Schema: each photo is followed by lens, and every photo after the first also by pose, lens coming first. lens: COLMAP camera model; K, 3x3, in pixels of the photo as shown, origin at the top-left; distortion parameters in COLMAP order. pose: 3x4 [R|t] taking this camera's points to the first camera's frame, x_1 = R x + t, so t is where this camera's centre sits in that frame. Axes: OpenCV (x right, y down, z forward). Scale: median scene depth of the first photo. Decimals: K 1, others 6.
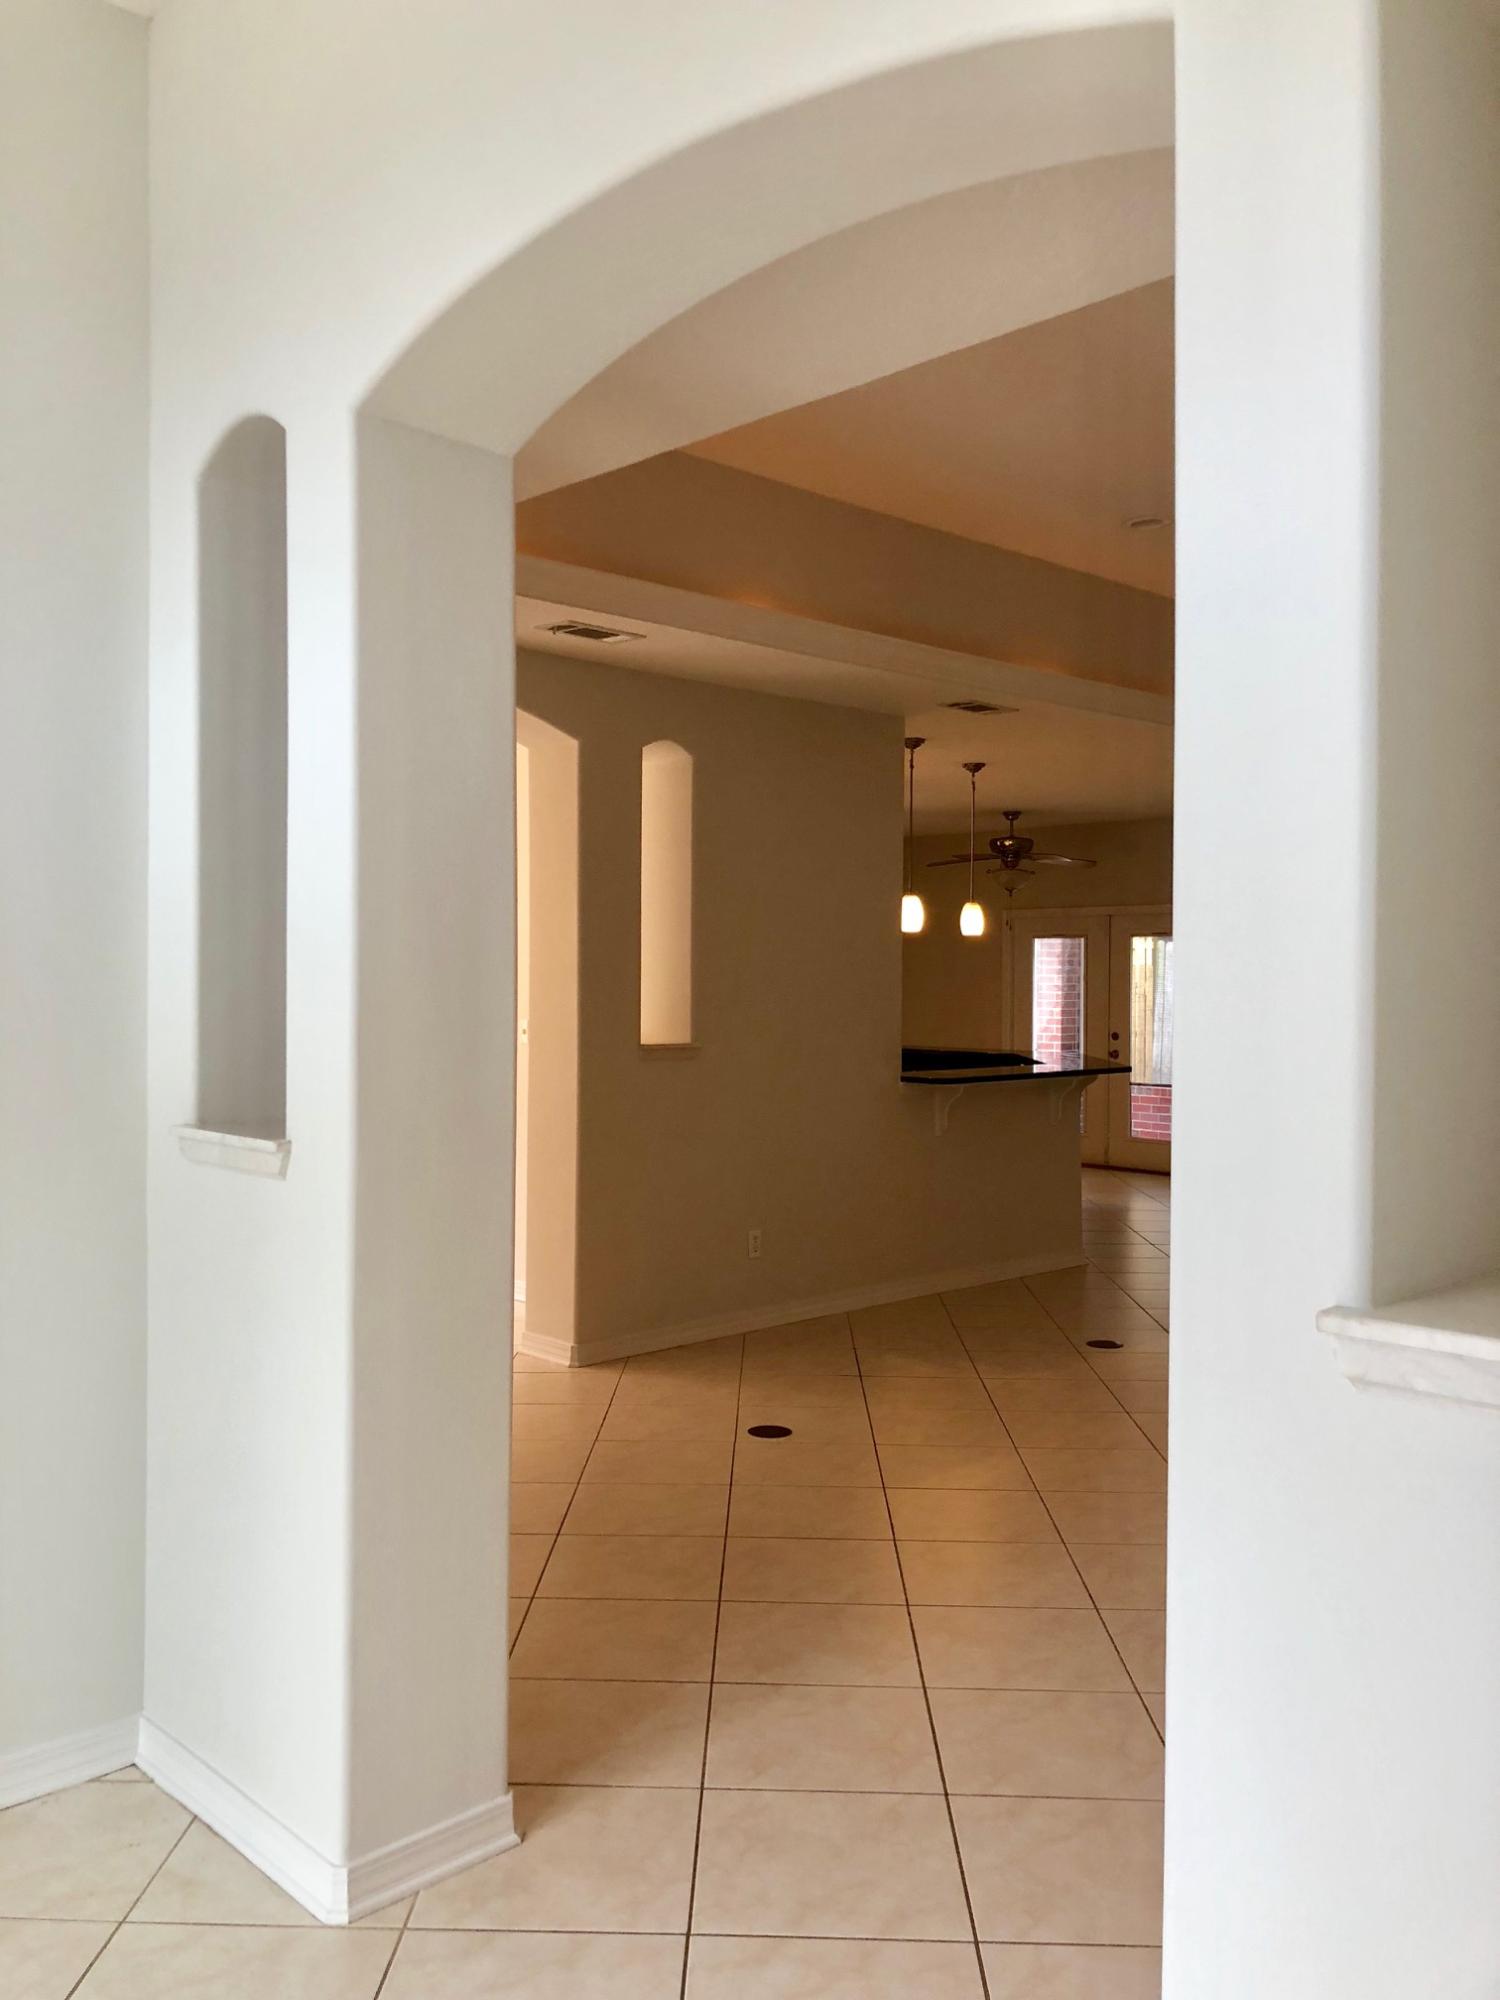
lens RADIAL K [[1633.0, 0, 742.5], [0, 1633.0, 996.6], [0, 0, 1]] dist [0.041778, -0.034804]
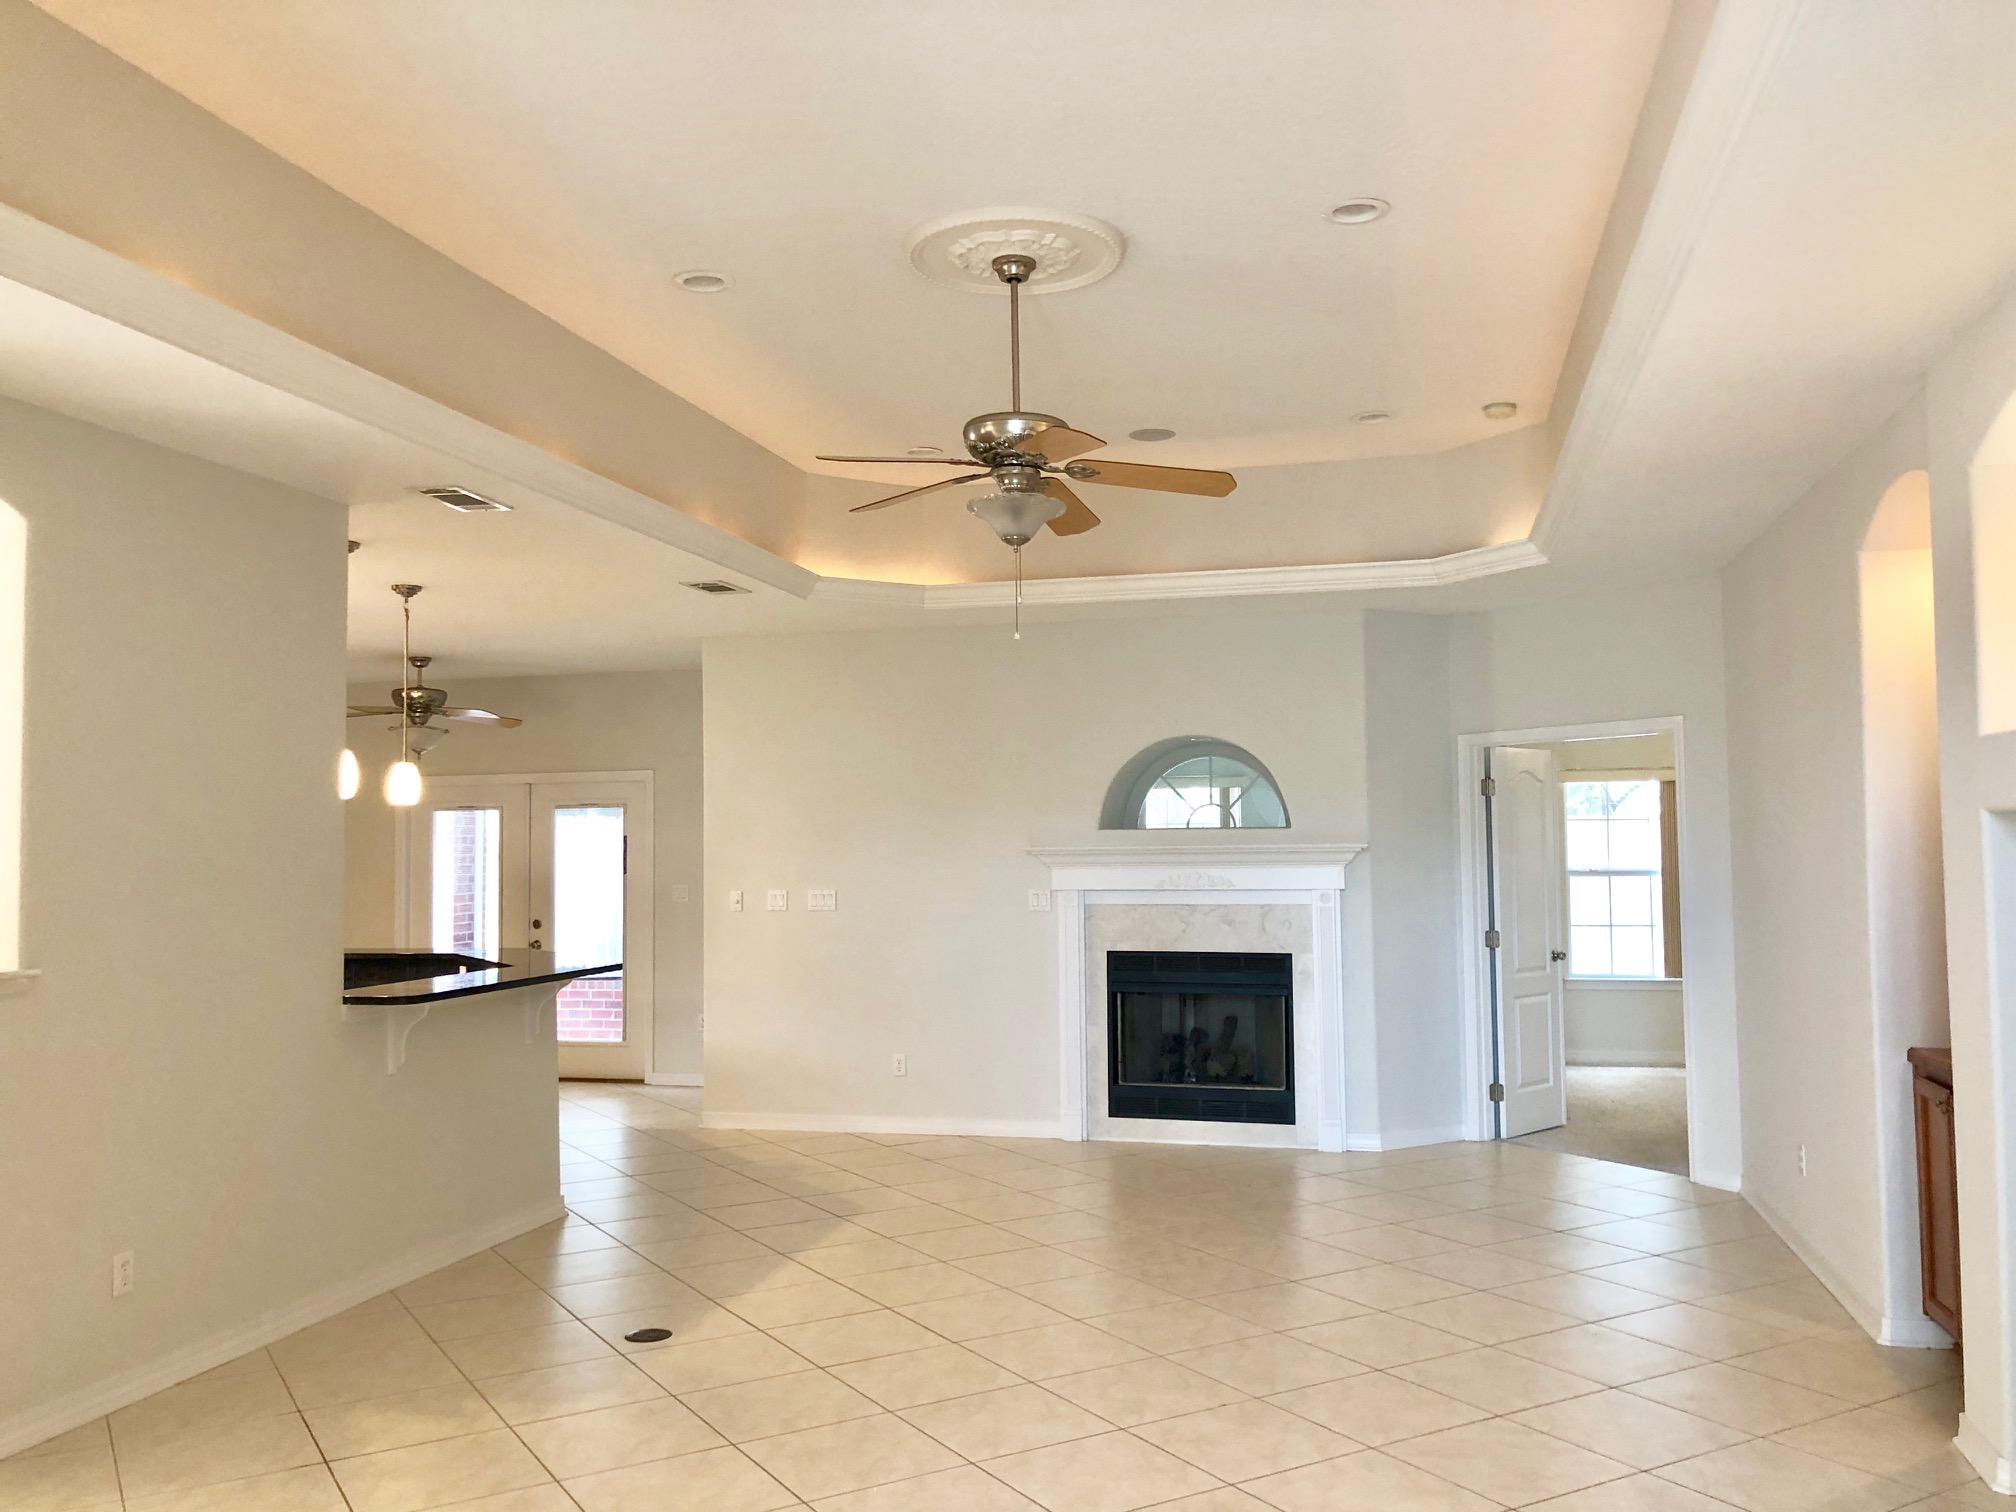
lens RADIAL K [[1646.1, 0, 1008.3], [0, 1646.1, 764.8], [0, 0, 1]] dist [0.041778, -0.034804]
pose [[0.845760, 0.010591, 0.533458, -0.037589], [0.025024, 0.997915, -0.059485, -0.002100], [-0.532976, 0.063660, 0.843732, 0.179894]]
